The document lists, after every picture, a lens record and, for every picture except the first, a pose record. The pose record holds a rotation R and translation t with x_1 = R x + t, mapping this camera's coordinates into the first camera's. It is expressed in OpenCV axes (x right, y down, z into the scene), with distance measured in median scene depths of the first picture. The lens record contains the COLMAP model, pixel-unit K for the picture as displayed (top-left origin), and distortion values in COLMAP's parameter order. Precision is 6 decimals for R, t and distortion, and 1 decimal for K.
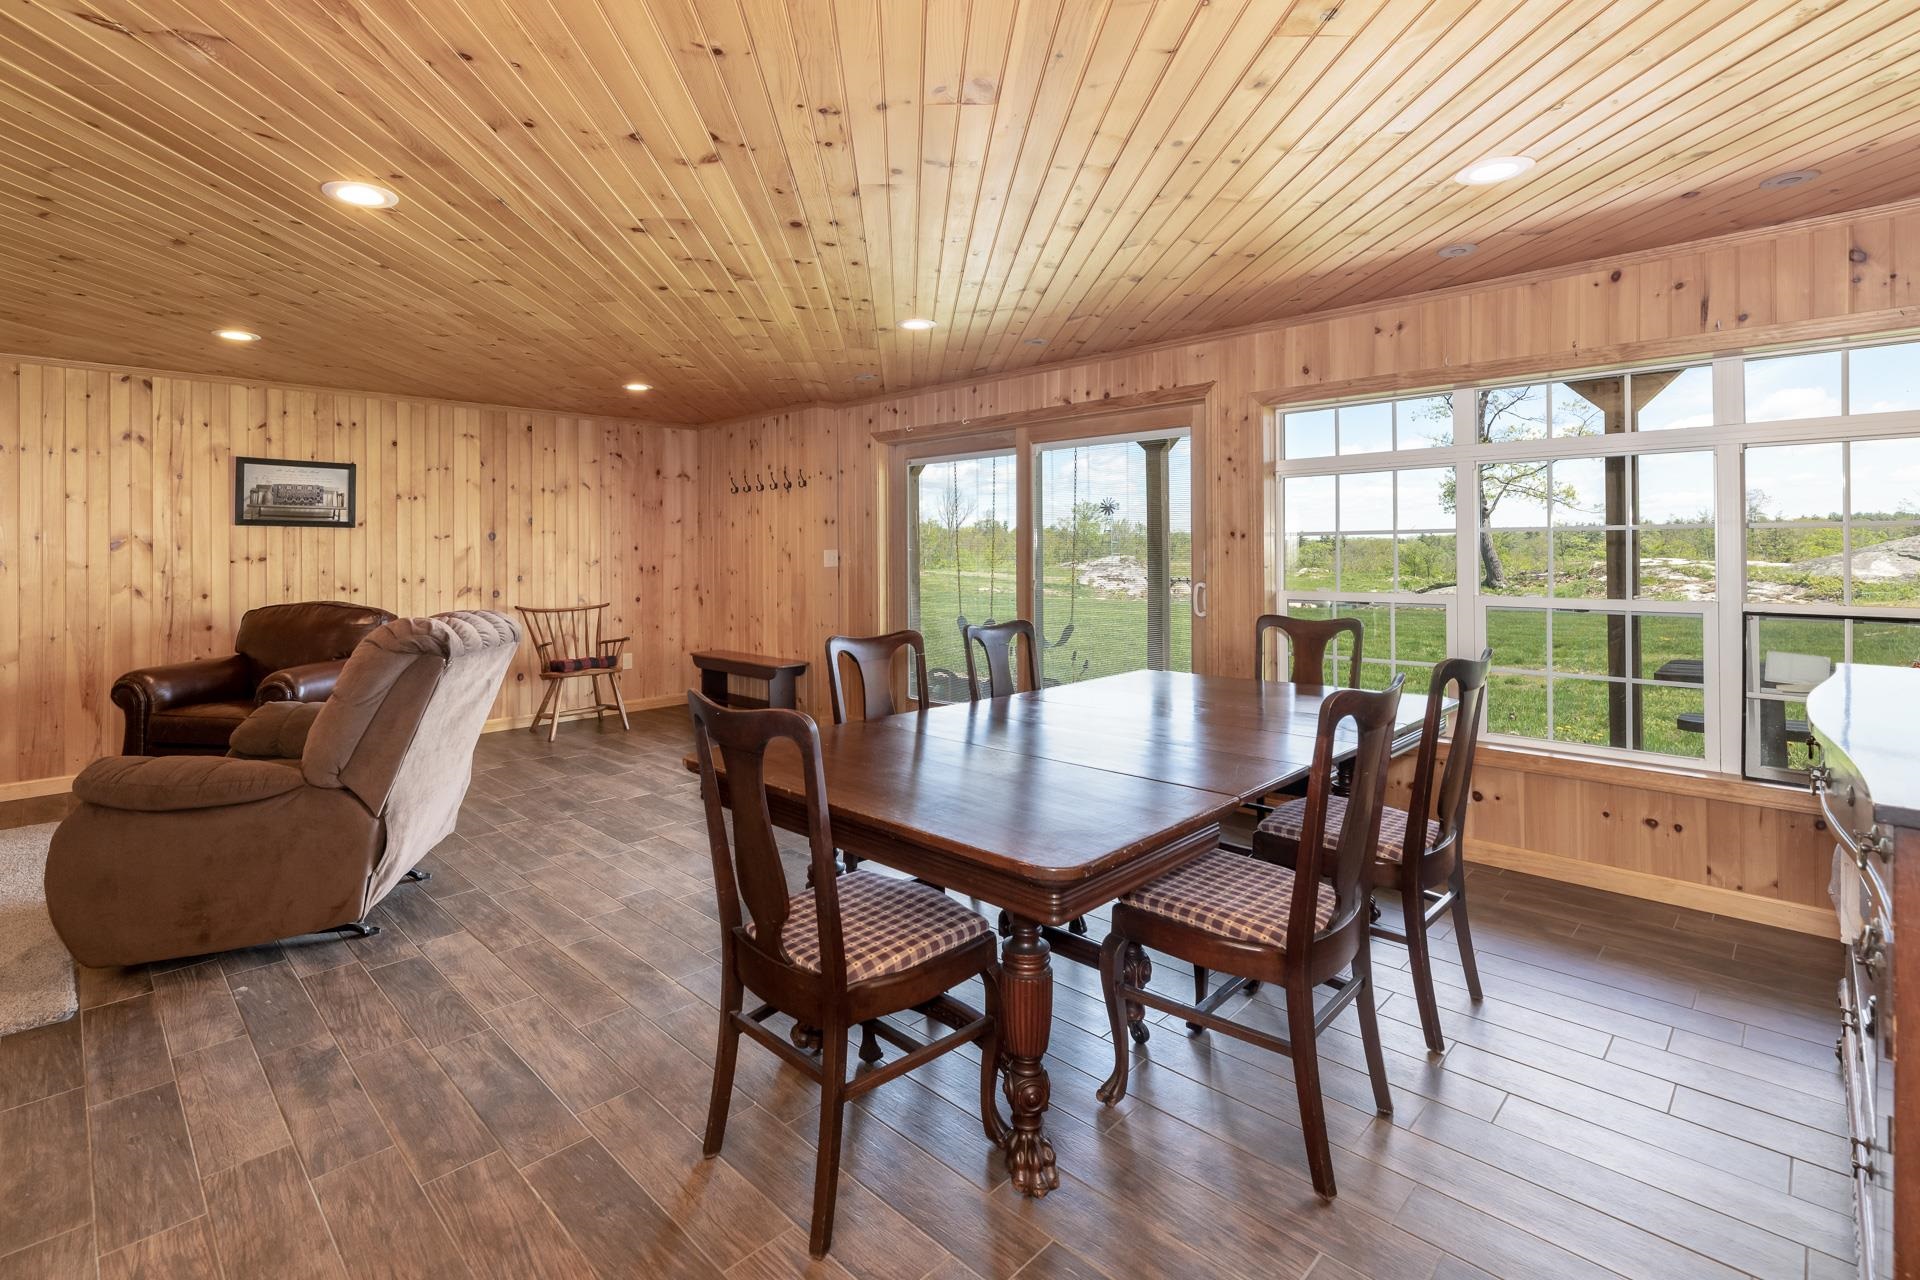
lens RADIAL K [[772.0, 0, 960.0], [0, 772.0, 640.0], [0, 0, 1]] dist [0.004172, 0.000342]
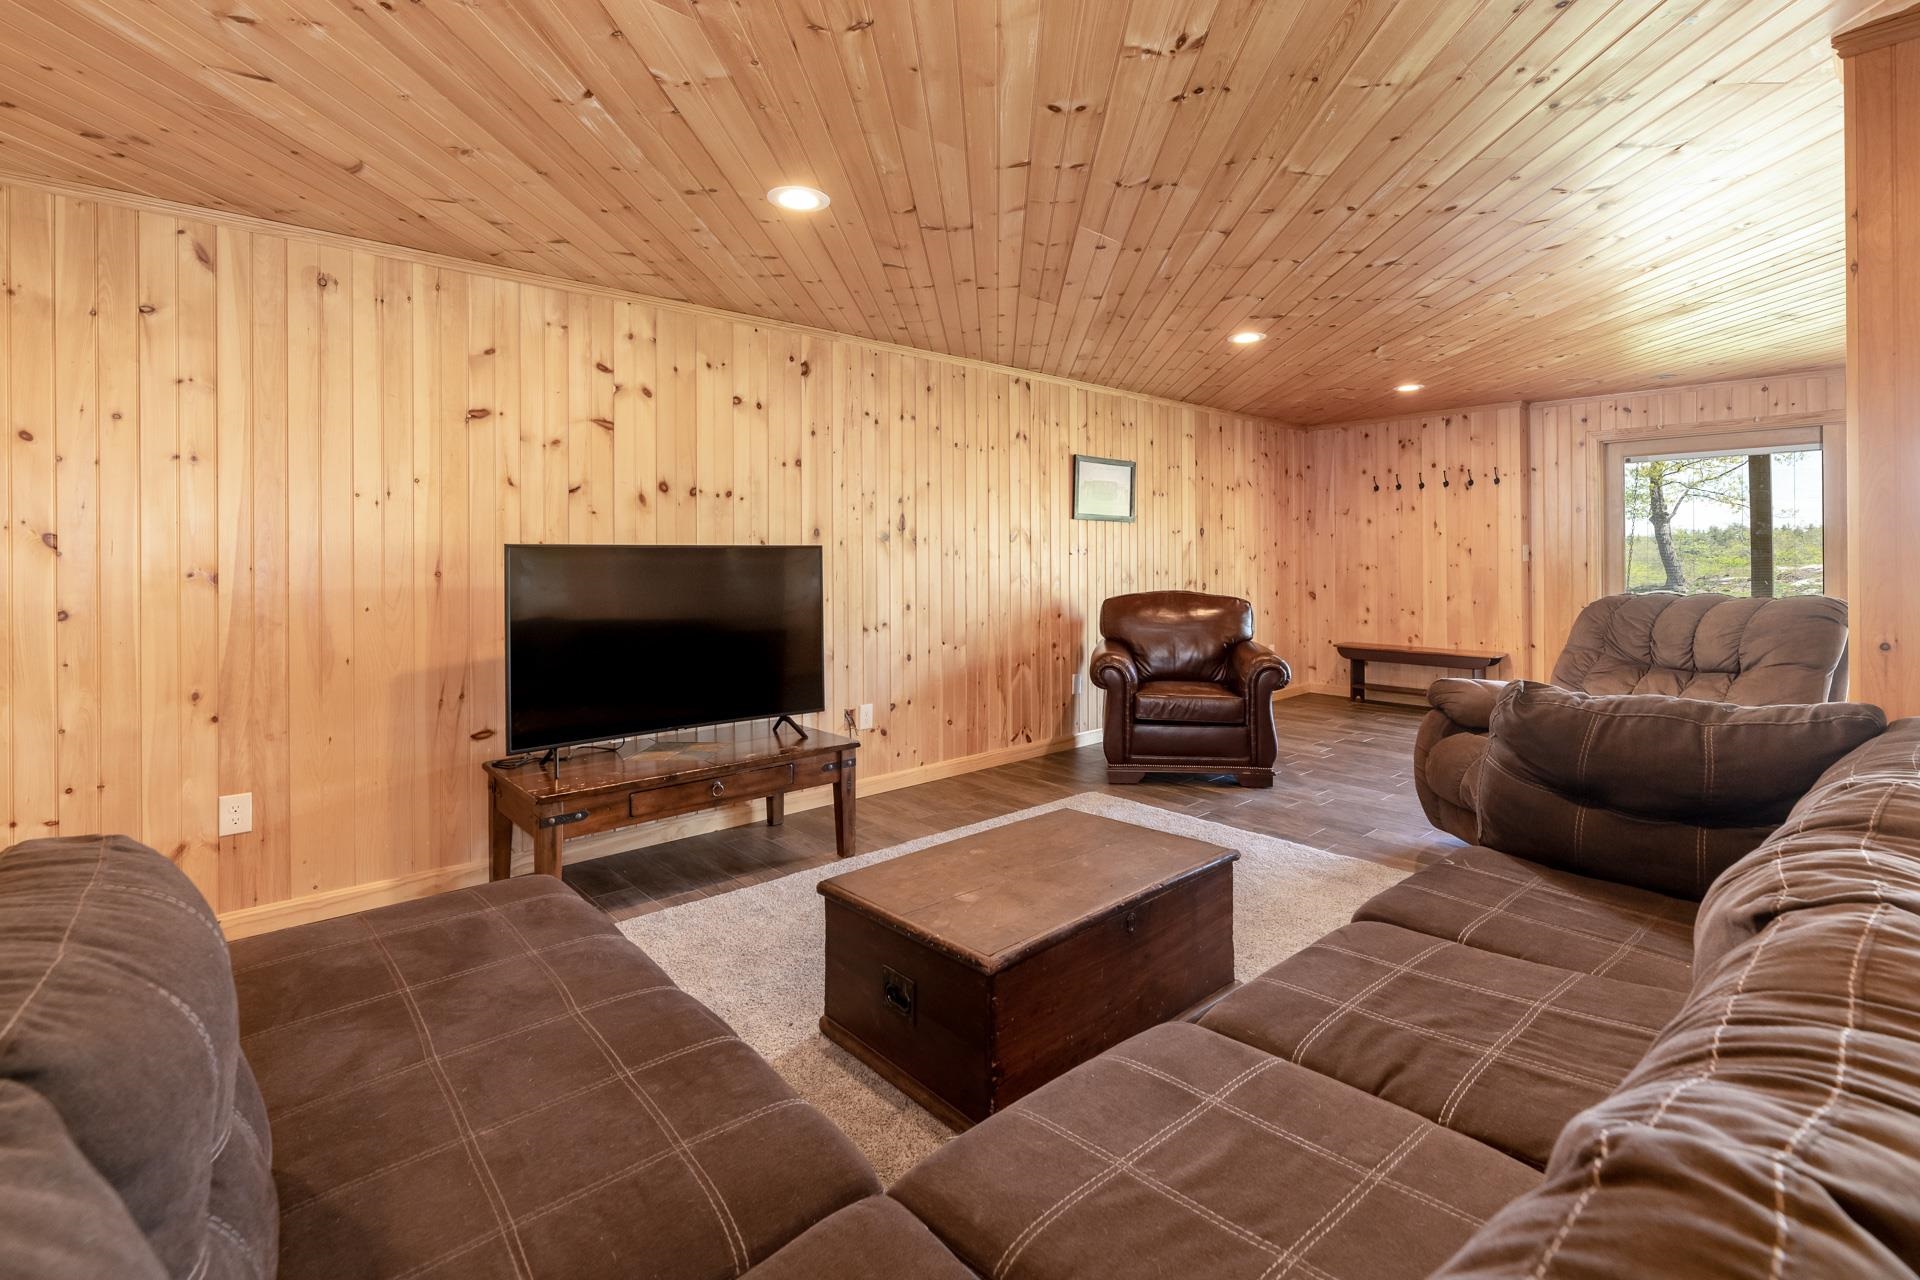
lens RADIAL K [[781.4, 0, 960.0], [0, 781.4, 640.0], [0, 0, 1]] dist [0.015809, 0.000042]
pose [[0.999987, 0.004637, -0.002013, -0.897824], [-0.004652, 0.999962, -0.007360, 0.021844], [0.001979, 0.007370, 0.999971, -0.059842]]
